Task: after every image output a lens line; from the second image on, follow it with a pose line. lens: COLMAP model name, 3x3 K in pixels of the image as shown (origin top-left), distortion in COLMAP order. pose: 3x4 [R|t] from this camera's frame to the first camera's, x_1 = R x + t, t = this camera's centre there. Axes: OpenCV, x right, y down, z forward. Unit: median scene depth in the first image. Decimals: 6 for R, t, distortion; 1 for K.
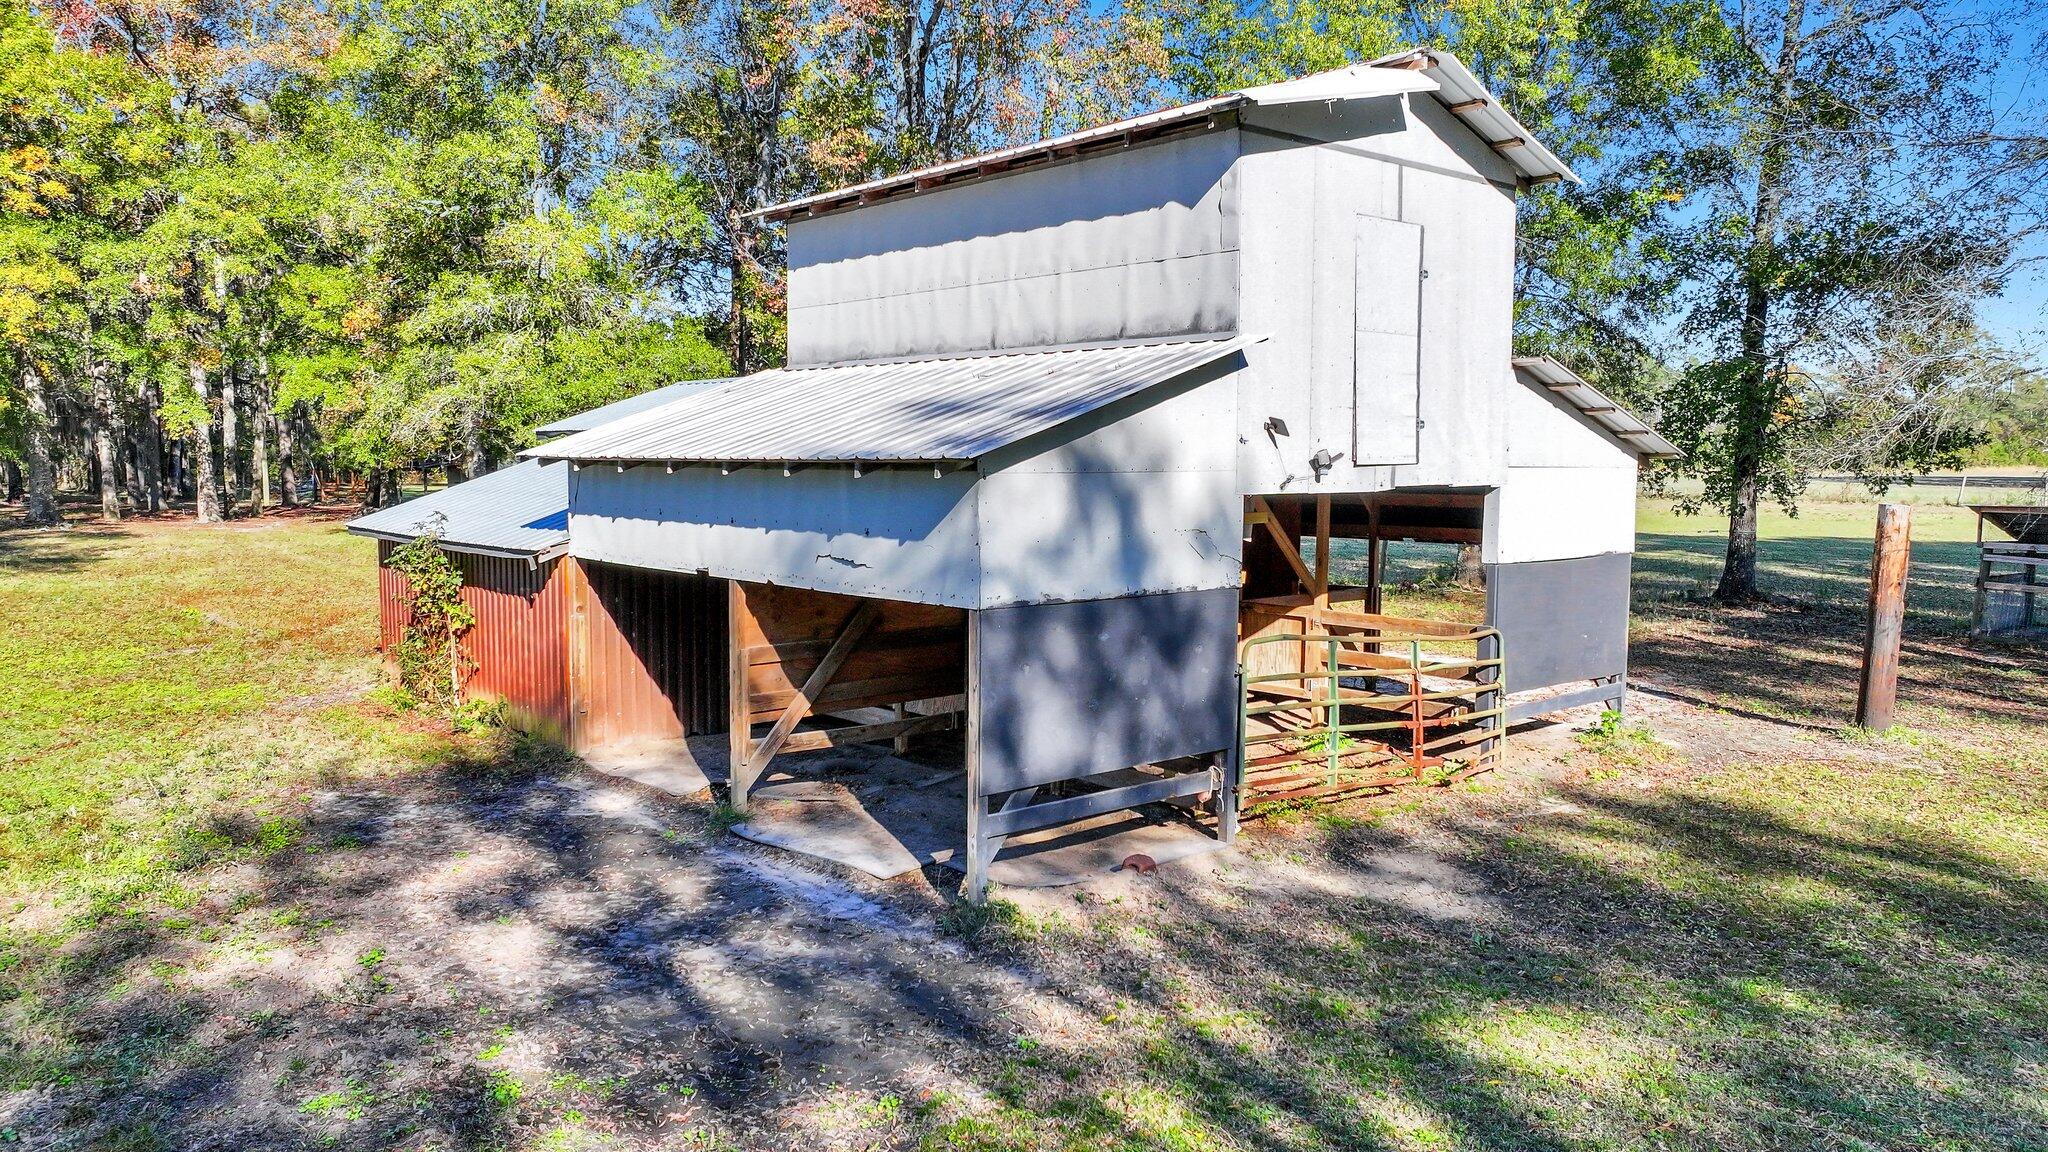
lens RADIAL K [[1438.9, 0, 1024.8], [0, 1438.9, 582.2], [0, 0, 1]] dist [0.001342, 0.001533]
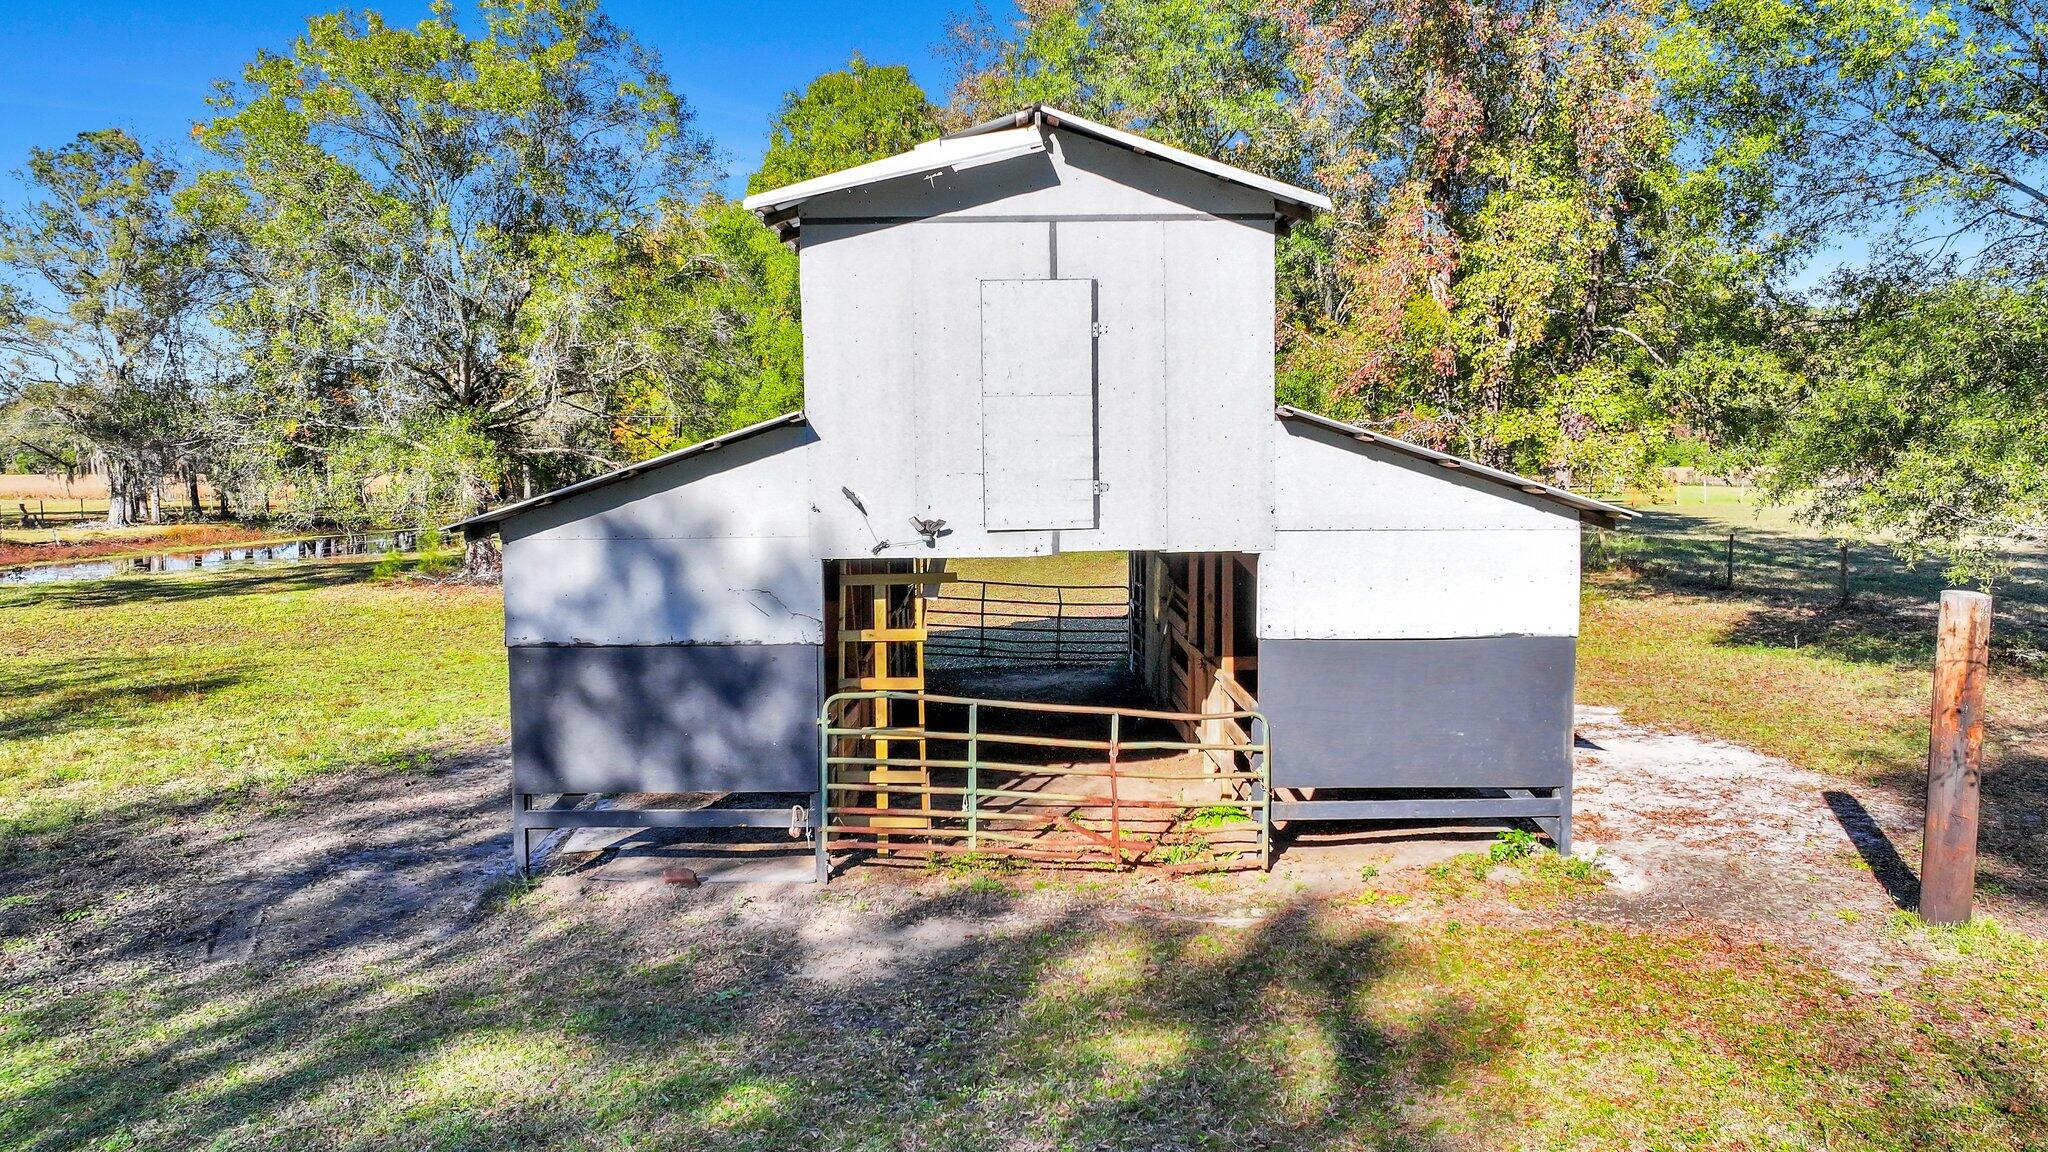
lens RADIAL K [[1438.9, 0, 1024.8], [0, 1438.9, 582.2], [0, 0, 1]] dist [0.001342, 0.001533]
pose [[0.763106, 0.047096, -0.644556, 1.039191], [-0.047007, 0.998744, 0.017322, -0.074145], [0.644562, 0.017080, 0.764361, 0.295161]]
